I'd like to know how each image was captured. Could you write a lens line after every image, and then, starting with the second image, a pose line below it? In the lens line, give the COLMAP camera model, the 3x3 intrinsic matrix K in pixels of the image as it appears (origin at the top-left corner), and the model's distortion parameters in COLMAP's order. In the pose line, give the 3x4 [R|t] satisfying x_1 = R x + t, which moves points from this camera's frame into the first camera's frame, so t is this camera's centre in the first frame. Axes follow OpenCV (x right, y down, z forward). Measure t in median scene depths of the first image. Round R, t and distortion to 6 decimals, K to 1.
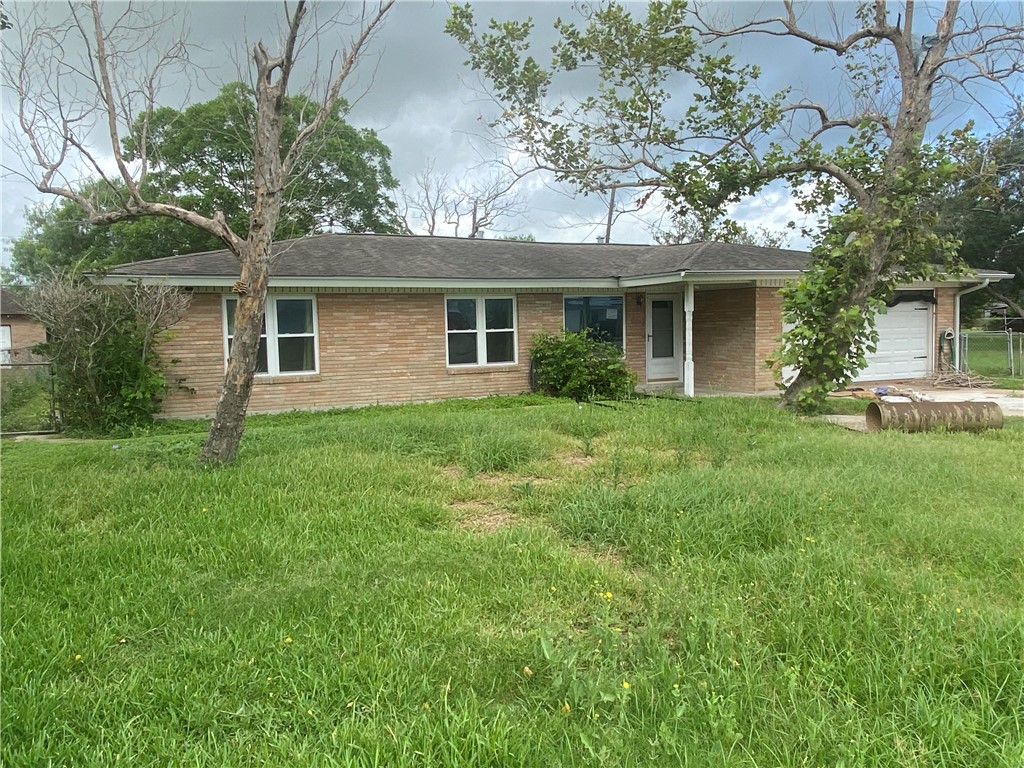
lens RADIAL K [[749.2, 0, 512.0], [0, 749.2, 384.0], [0, 0, 1]] dist [0.035478, -0.002380]
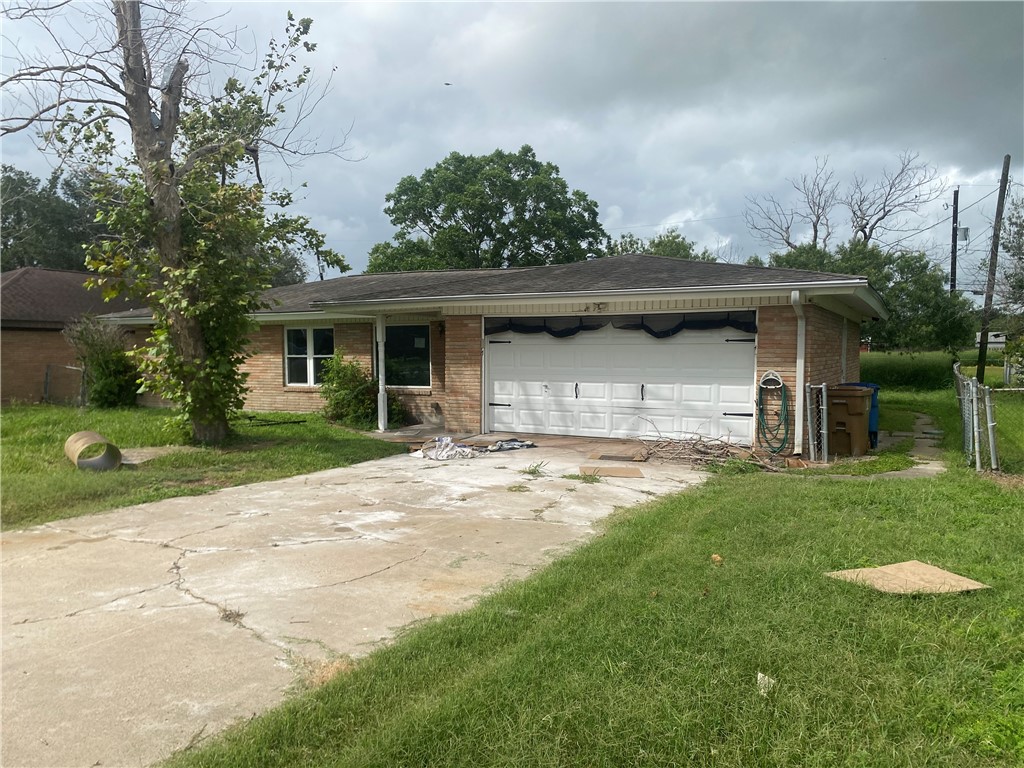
lens RADIAL K [[765.0, 0, 511.9], [0, 765.0, 384.4], [0, 0, 1]] dist [0.005501, -0.000912]
pose [[0.603397, 0.054004, -0.795610, 1.123904], [-0.072695, 0.997275, 0.012560, -0.065625], [0.794120, 0.050258, 0.605679, 0.529036]]
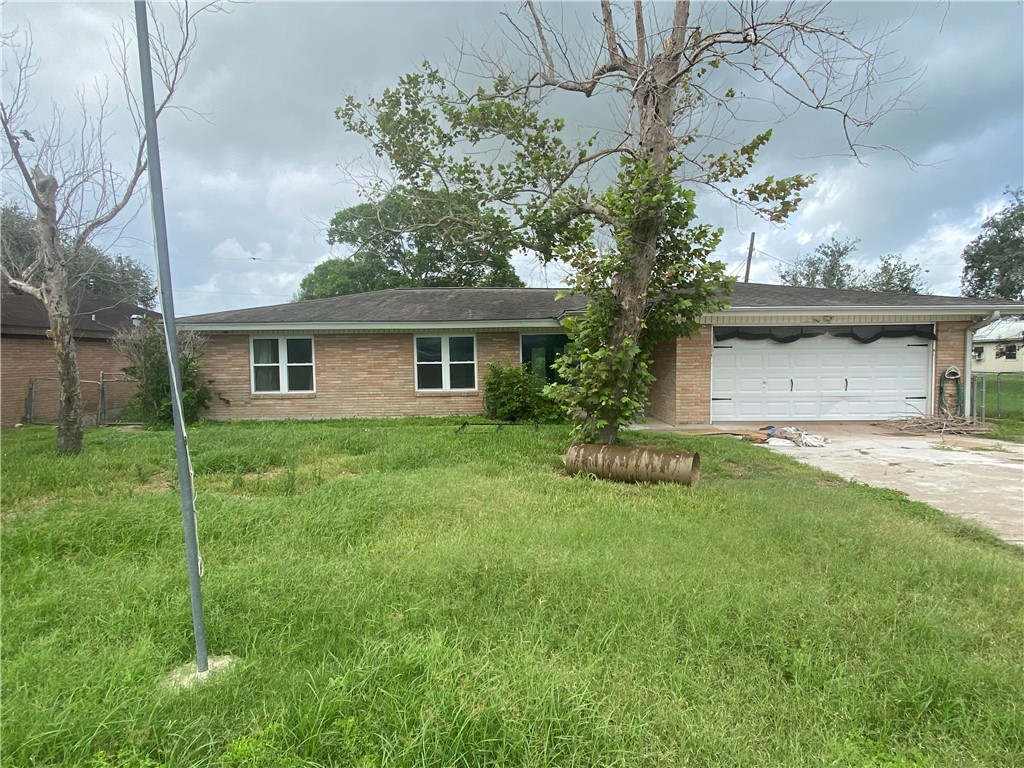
lens RADIAL K [[570.9, 0, 512.0], [0, 570.9, 384.0], [0, 0, 1]] dist [0.059407, -0.080843]
pose [[0.902107, 0.029269, -0.430519, 0.473622], [-0.040771, 0.999015, -0.017515, -0.023620], [0.429582, 0.033353, 0.902412, 0.191977]]
